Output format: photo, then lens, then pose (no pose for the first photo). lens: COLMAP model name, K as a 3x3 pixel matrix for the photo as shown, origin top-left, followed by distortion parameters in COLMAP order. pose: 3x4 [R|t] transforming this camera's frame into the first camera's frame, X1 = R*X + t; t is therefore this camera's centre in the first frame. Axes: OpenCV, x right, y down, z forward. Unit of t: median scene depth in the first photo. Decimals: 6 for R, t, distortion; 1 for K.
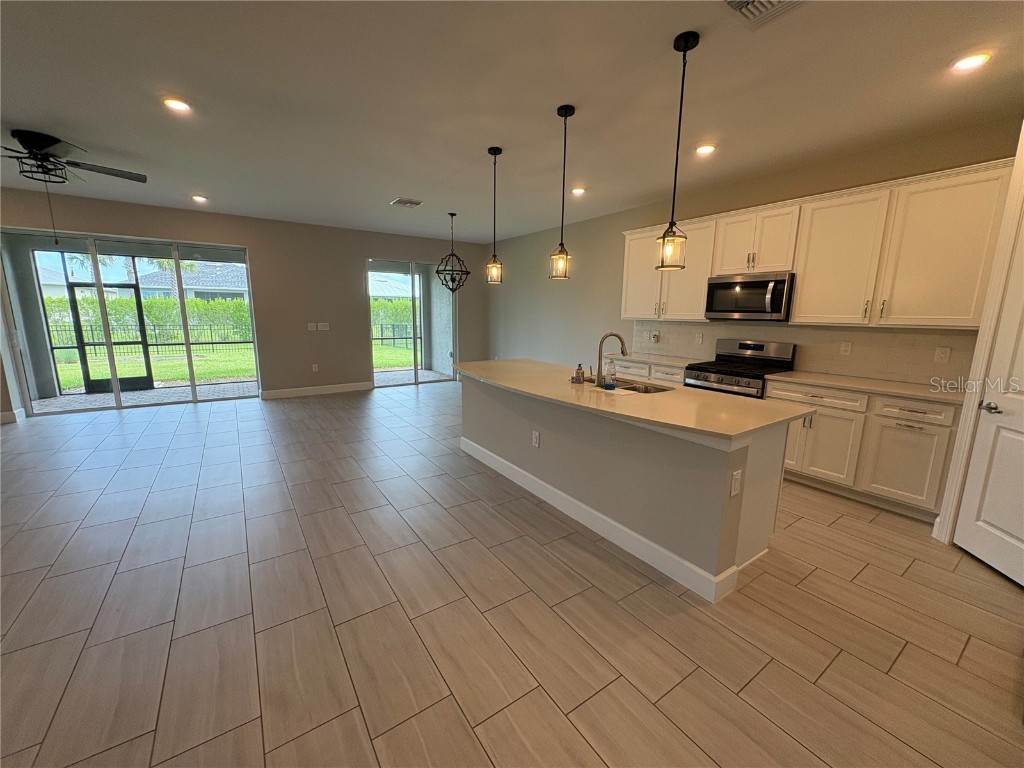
lens RADIAL K [[408.0, 0, 512.8], [0, 408.0, 384.5], [0, 0, 1]] dist [-0.001168, 0.000495]
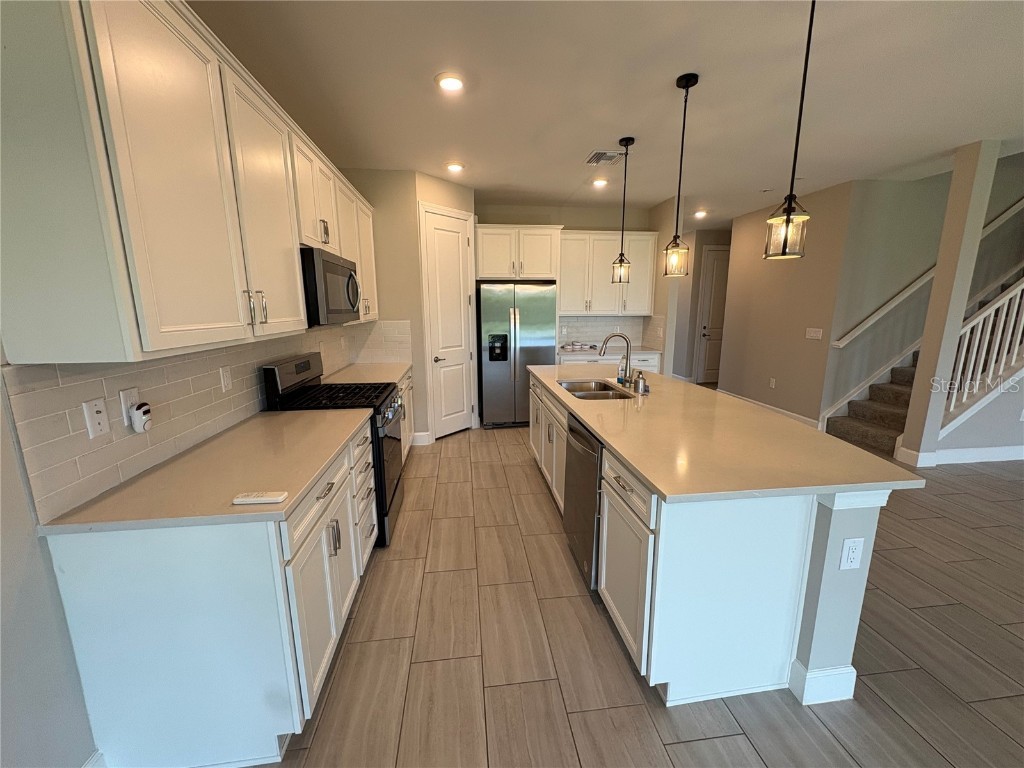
lens RADIAL K [[408.0, 0, 512.2], [0, 408.0, 384.7], [0, 0, 1]] dist [-0.001168, 0.000495]
pose [[-0.886968, -0.097085, 0.451511, 0.006466], [0.074812, 0.934538, 0.347910, -0.345978], [-0.455732, 0.342363, -0.821642, 1.820558]]
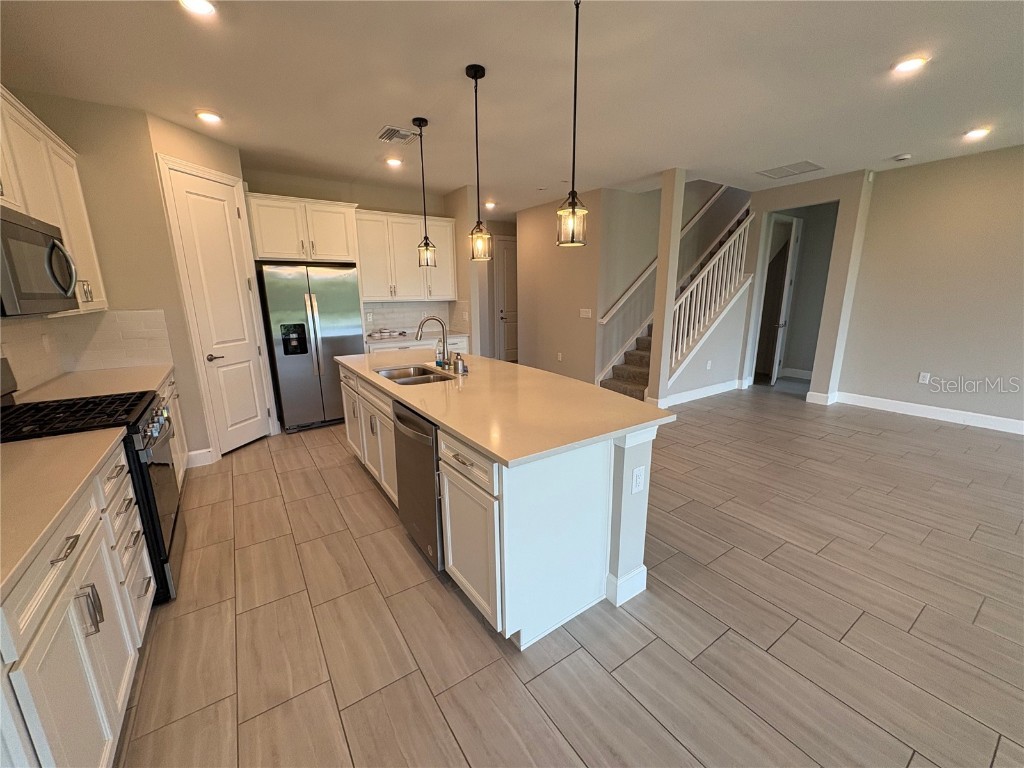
lens RADIAL K [[408.0, 0, 512.8], [0, 408.0, 385.1], [0, 0, 1]] dist [-0.001168, 0.000495]
pose [[-0.999981, -0.005348, 0.003032, 0.036474], [-0.003728, 0.919679, 0.392654, -0.336811], [-0.004888, 0.392636, -0.919681, 1.824344]]
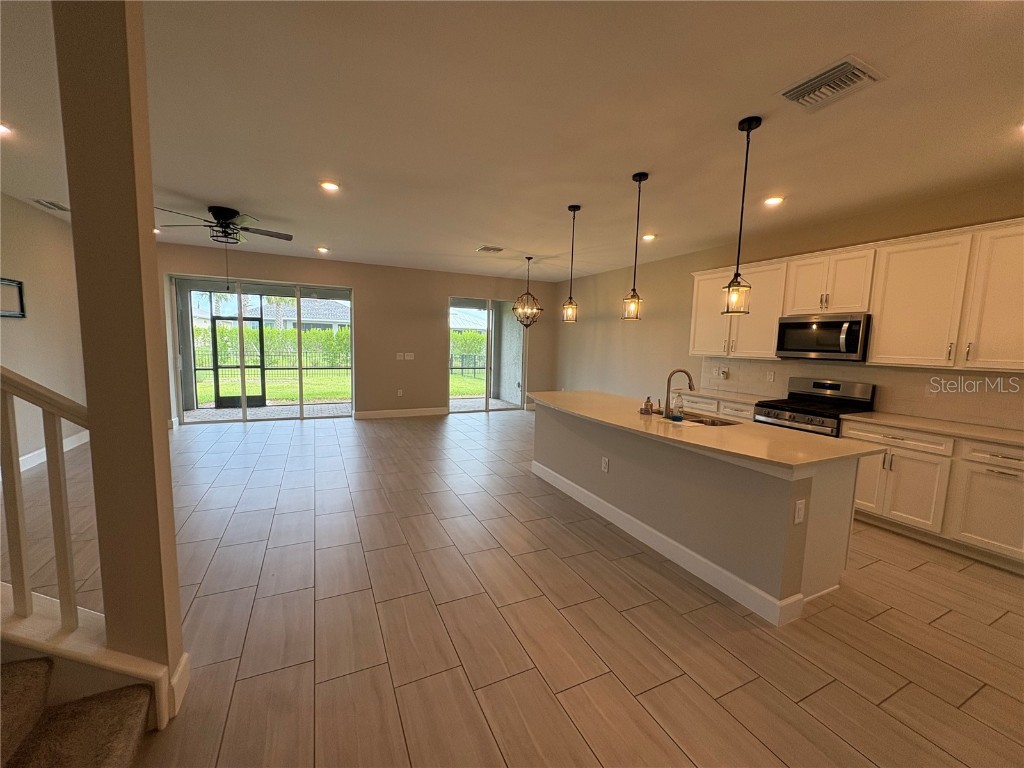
lens RADIAL K [[408.0, 0, 512.9], [0, 408.0, 384.6], [0, 0, 1]] dist [-0.001168, 0.000495]
pose [[0.988299, 0.030447, -0.149461, -0.030756], [-0.041742, 0.996456, -0.073023, 0.011551], [0.146708, 0.078407, 0.986067, -0.124208]]
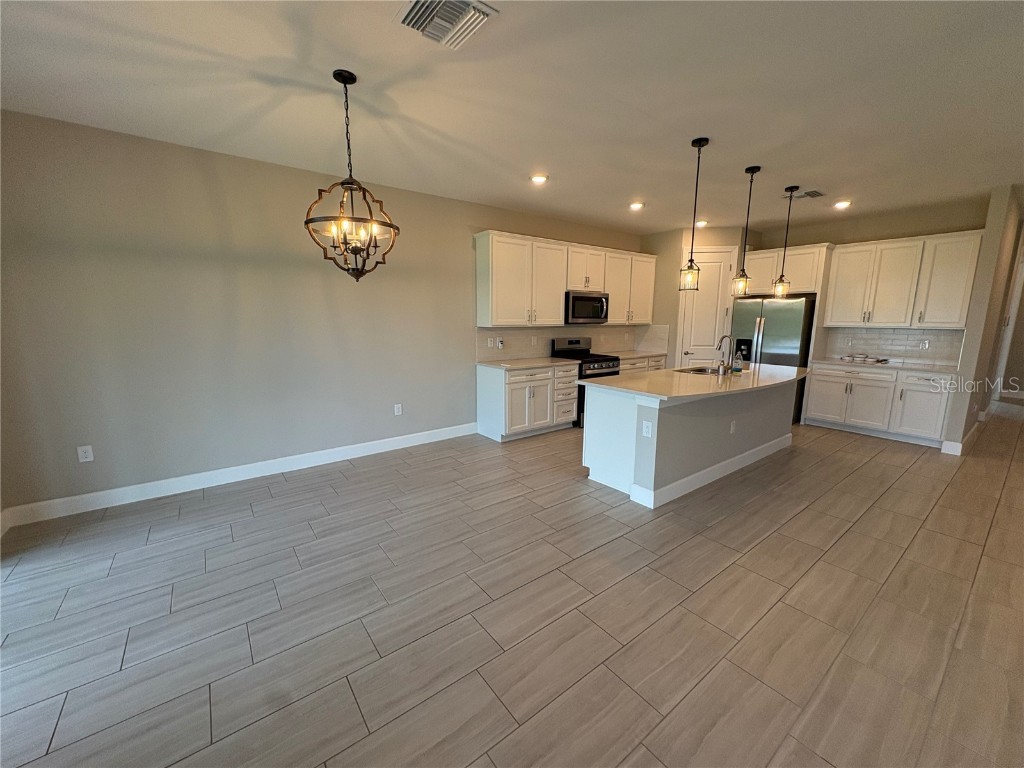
lens RADIAL K [[408.0, 0, 513.0], [0, 408.0, 383.6], [0, 0, 1]] dist [-0.001168, 0.000495]
pose [[-0.047581, -0.177211, 0.983022, -1.087332], [0.172656, 0.967864, 0.182835, -0.327603], [-0.983832, 0.178424, -0.015455, 1.654784]]
